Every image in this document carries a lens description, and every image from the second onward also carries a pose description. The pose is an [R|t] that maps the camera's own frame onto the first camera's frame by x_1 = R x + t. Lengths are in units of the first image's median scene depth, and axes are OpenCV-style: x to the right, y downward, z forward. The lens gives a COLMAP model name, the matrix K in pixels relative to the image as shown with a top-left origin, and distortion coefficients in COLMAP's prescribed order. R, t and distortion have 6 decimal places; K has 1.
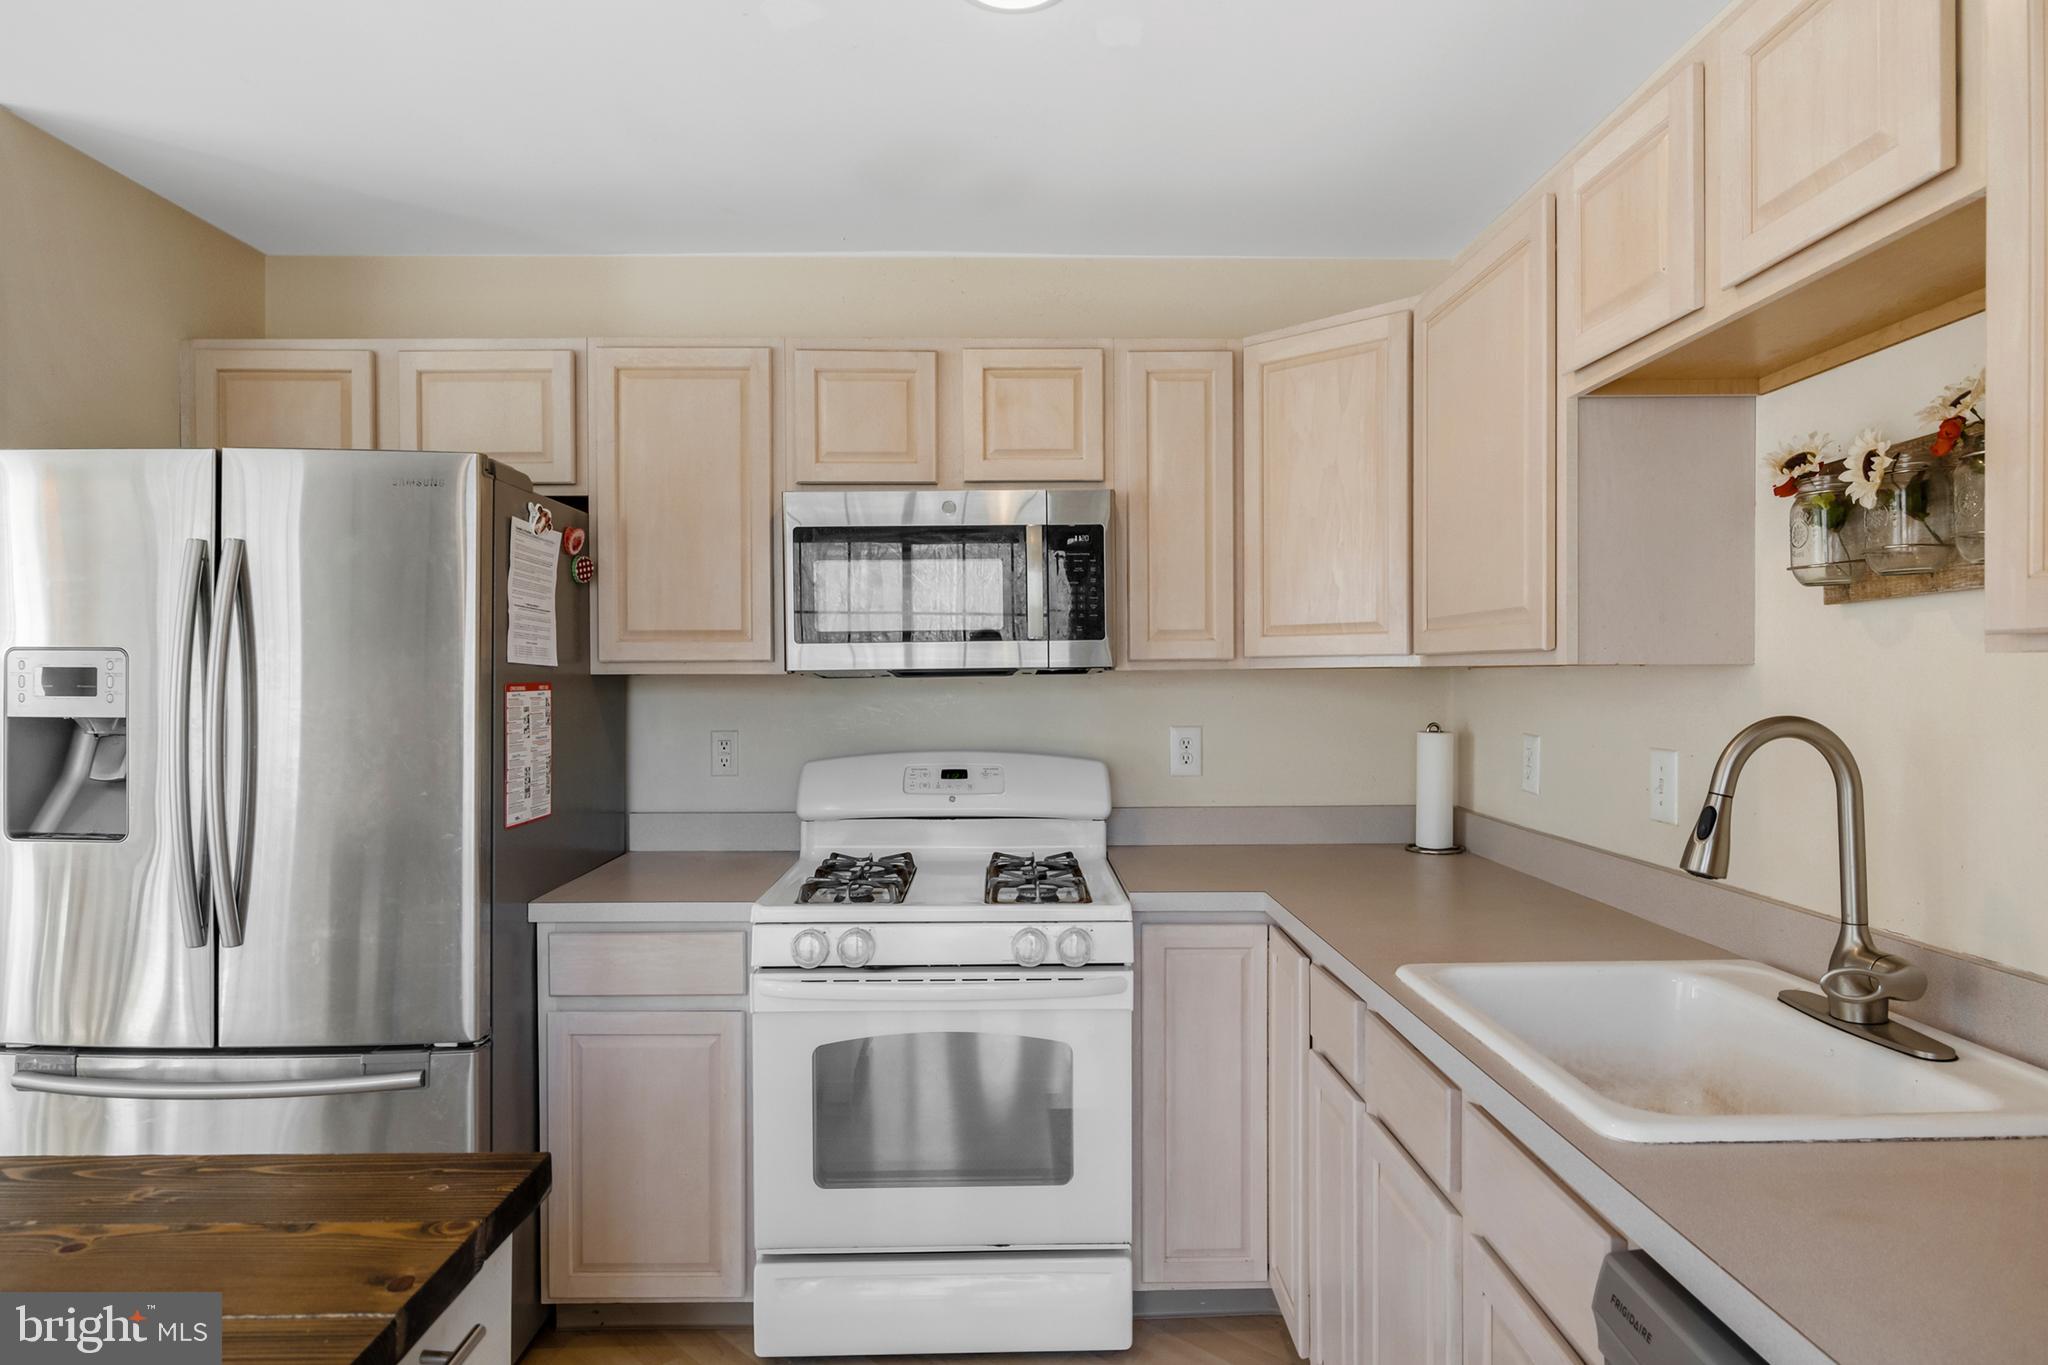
lens RADIAL K [[1149.5, 0, 988.6], [0, 1149.5, 684.2], [0, 0, 1]] dist [-0.002740, -0.001623]
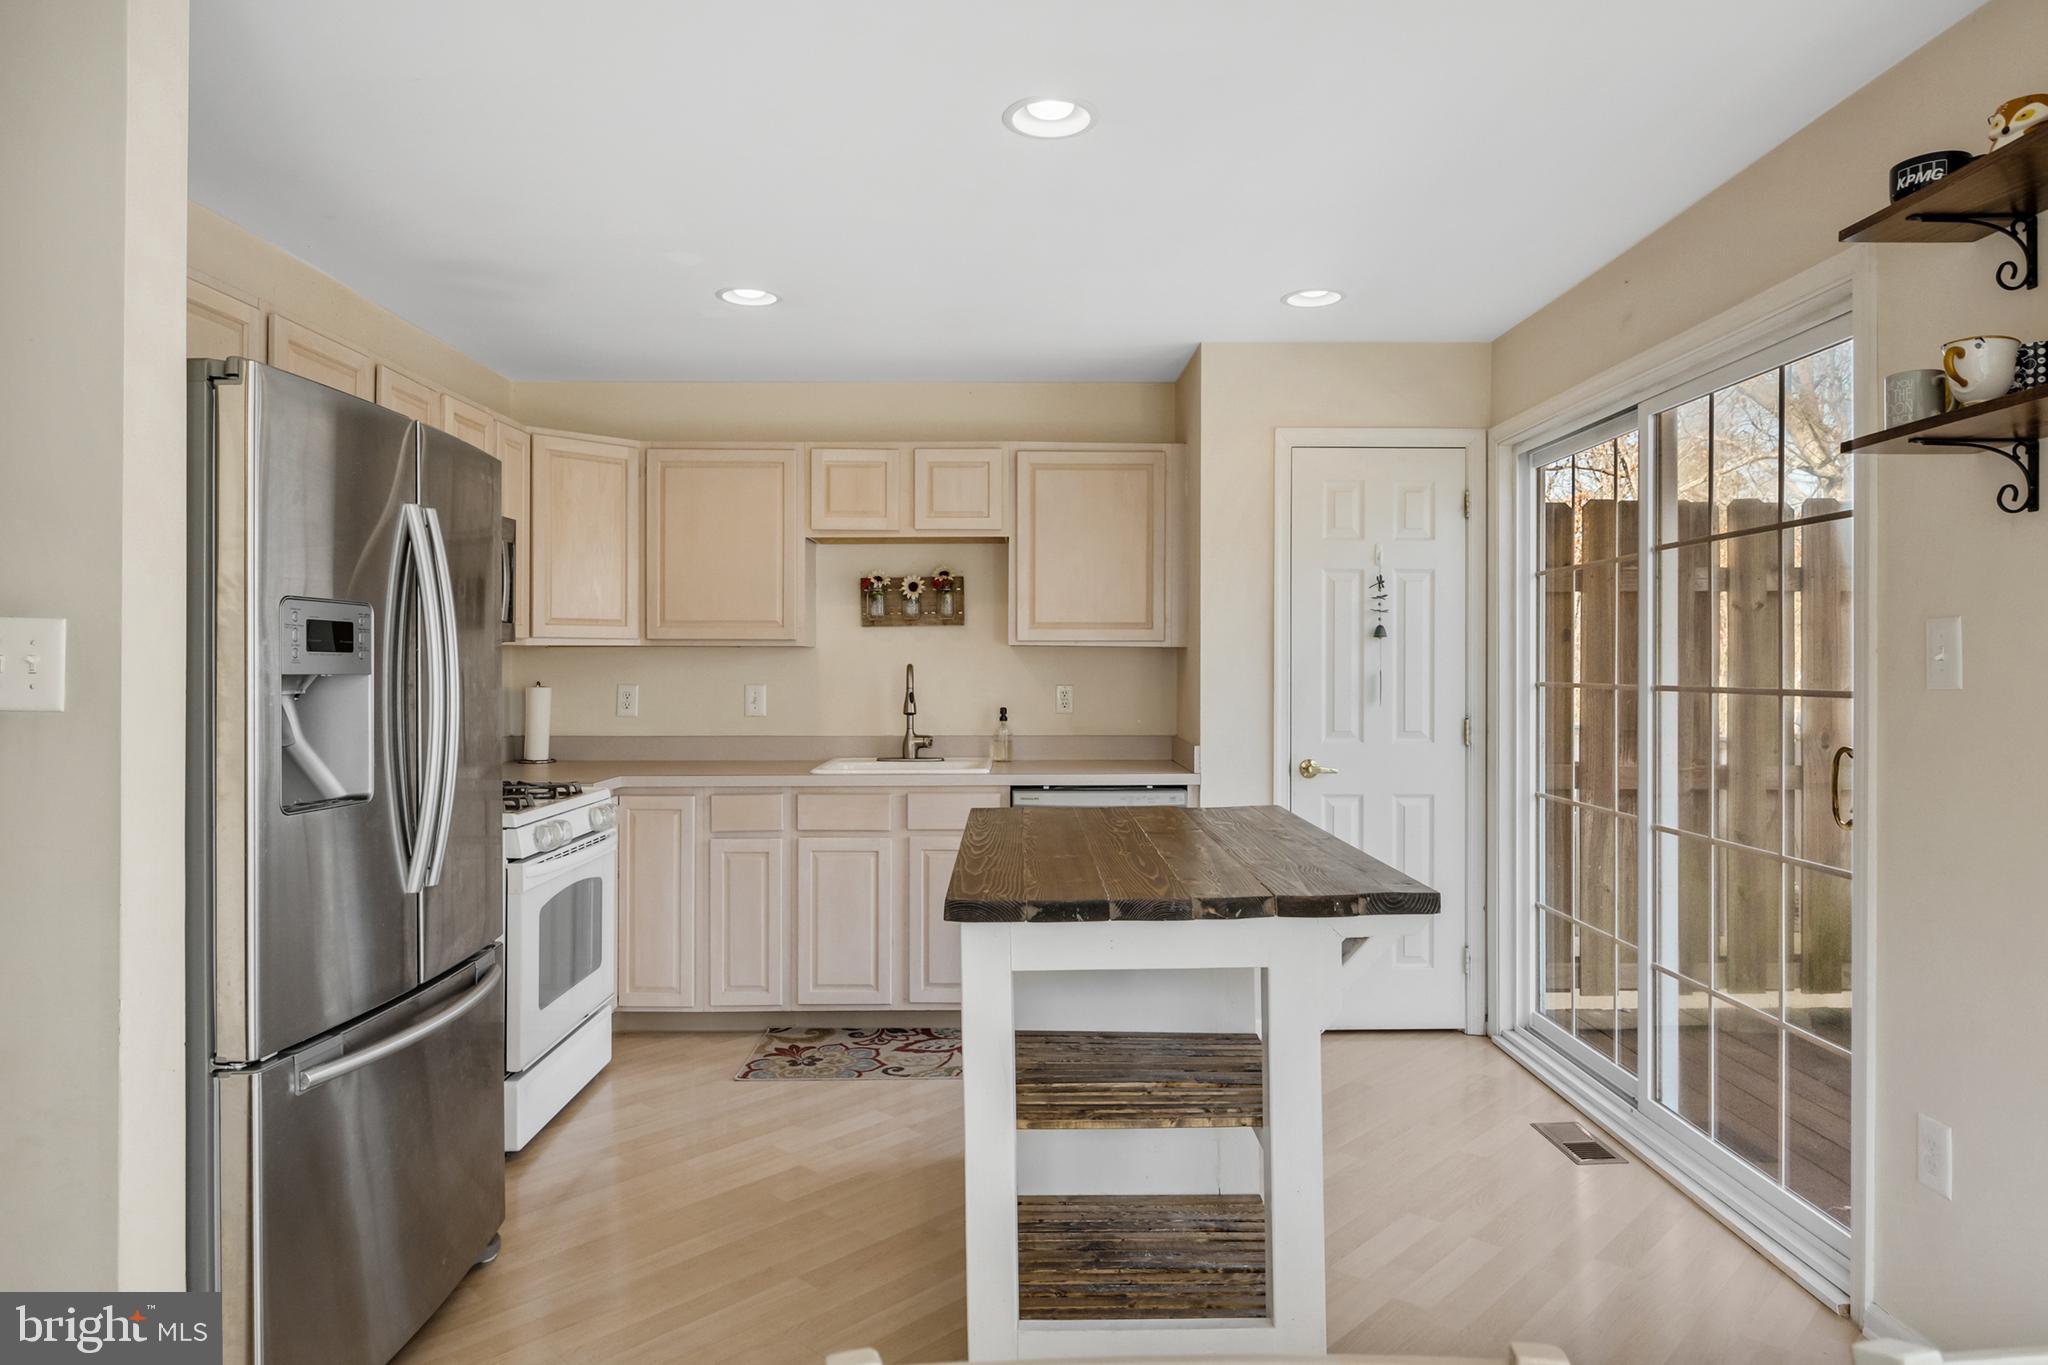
lens RADIAL K [[1170.4, 0, 1082.2], [0, 1170.4, 663.2], [0, 0, 1]] dist [-0.002792, -0.002591]
pose [[-0.020813, 0.002834, 0.999779, -1.588951], [0.007913, 0.999965, -0.002670, 0.024250], [-0.999752, 0.007856, -0.020835, 0.367284]]
